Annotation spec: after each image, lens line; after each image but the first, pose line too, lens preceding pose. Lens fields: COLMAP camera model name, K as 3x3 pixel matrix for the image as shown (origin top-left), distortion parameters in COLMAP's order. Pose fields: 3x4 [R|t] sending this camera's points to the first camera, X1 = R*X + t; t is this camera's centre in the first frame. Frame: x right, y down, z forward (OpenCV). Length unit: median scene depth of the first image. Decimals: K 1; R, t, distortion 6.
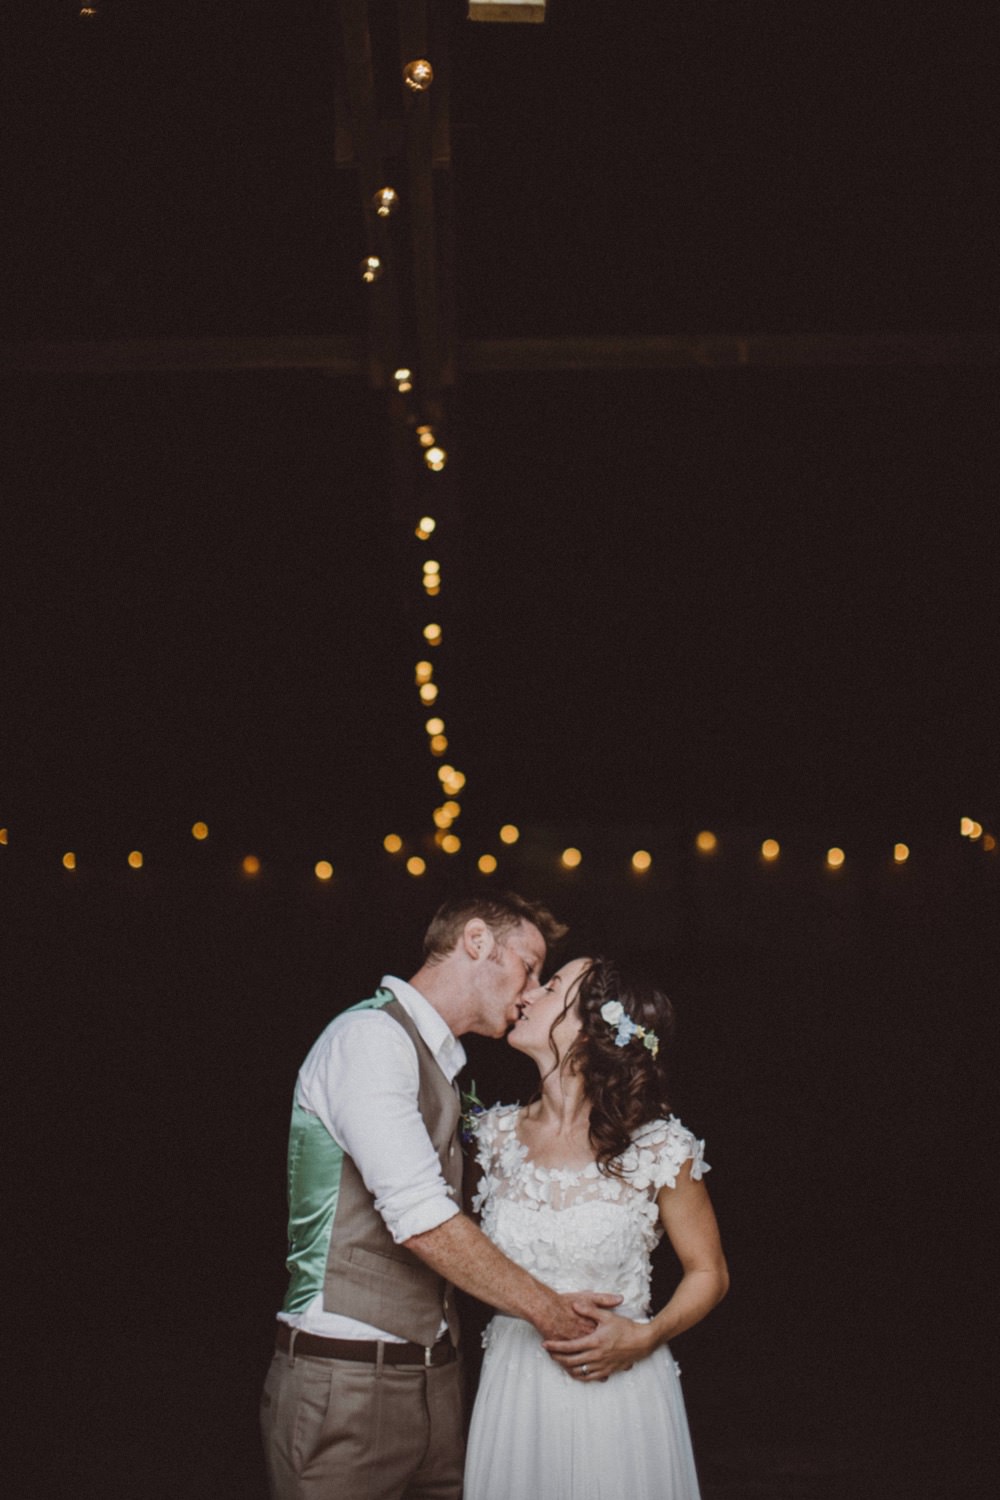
lens RADIAL K [[2243.9, 0, 503.8], [0, 2243.9, 761.6], [0, 0, 1]] dist [-0.142412, 0.000000]
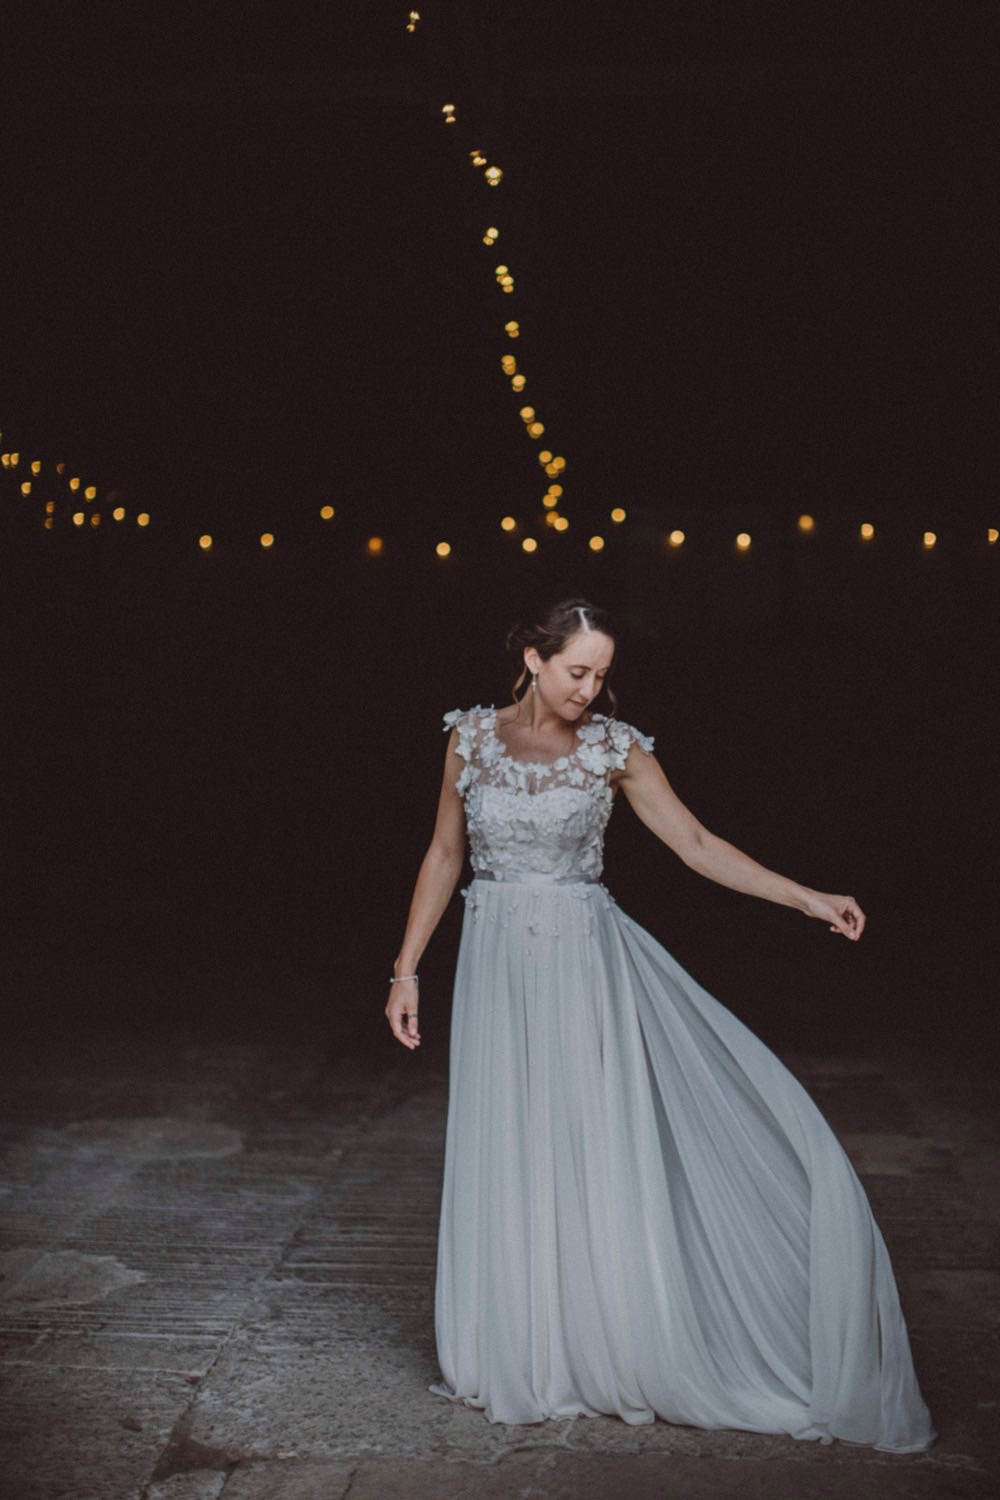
lens RADIAL K [[2243.9, 0, 494.4], [0, 2243.9, 738.2], [0, 0, 1]] dist [-0.142412, 0.000000]
pose [[0.997345, 0.008250, -0.072346, 0.096649], [0.001126, 0.991695, 0.128610, 0.004128], [0.072806, -0.128350, 0.989053, -0.267916]]
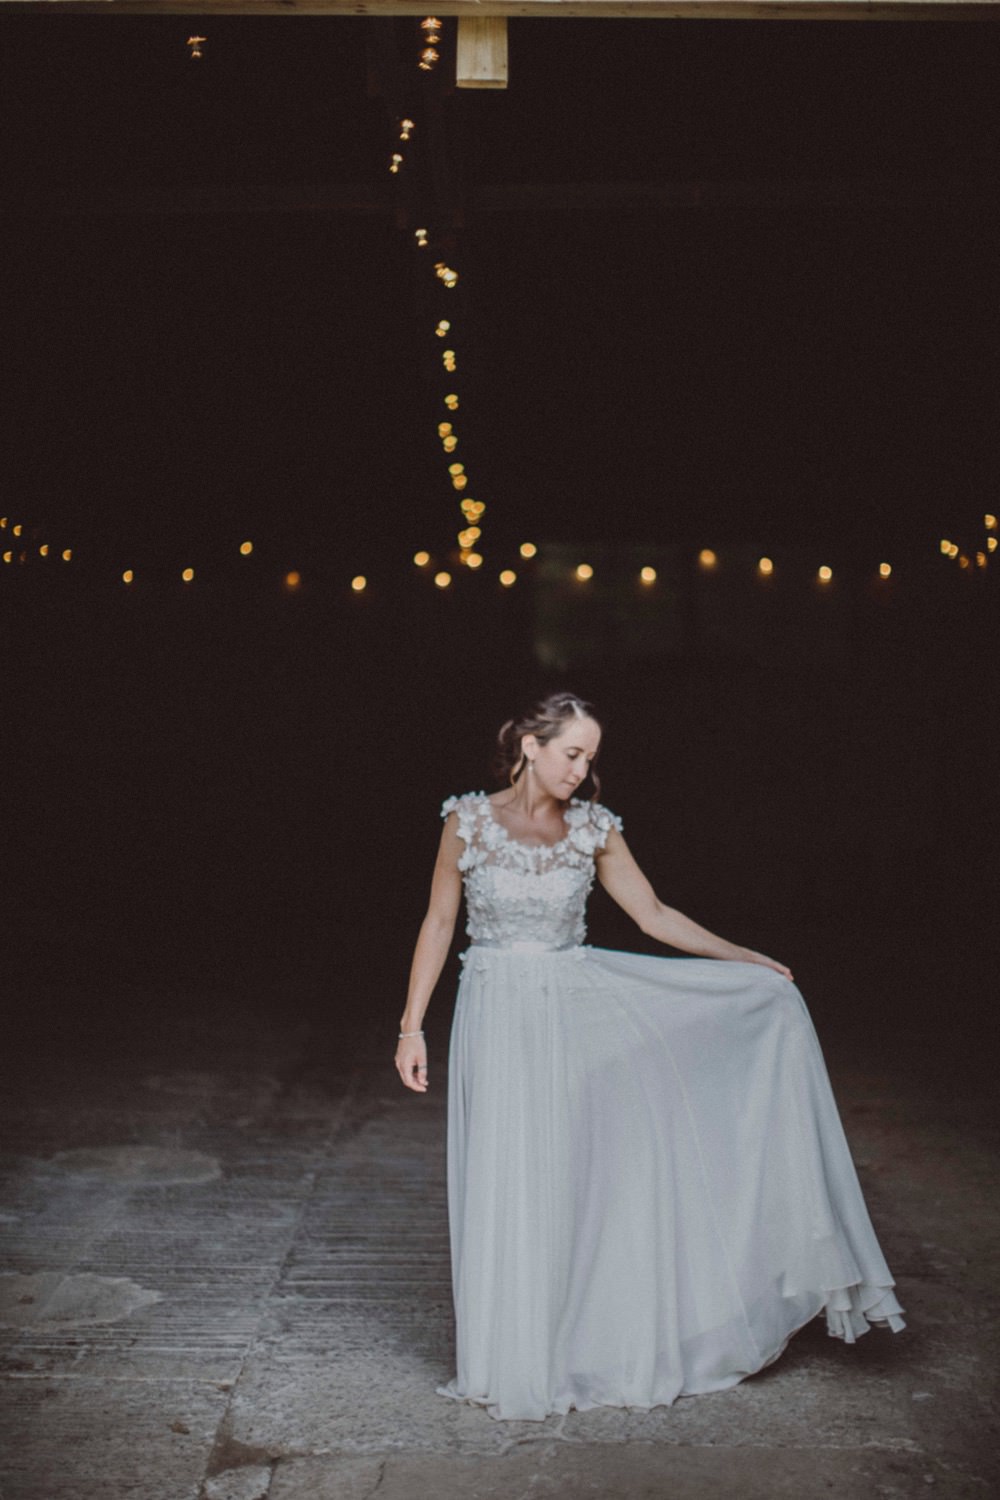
lens RADIAL K [[2243.9, 0, 496.8], [0, 2243.9, 751.3], [0, 0, 1]] dist [-0.142412, 0.000000]
pose [[0.999837, 0.002998, -0.017806, 0.032092], [-0.000603, 0.991118, 0.132983, -0.073170], [0.018047, -0.132951, 0.990958, -0.449252]]
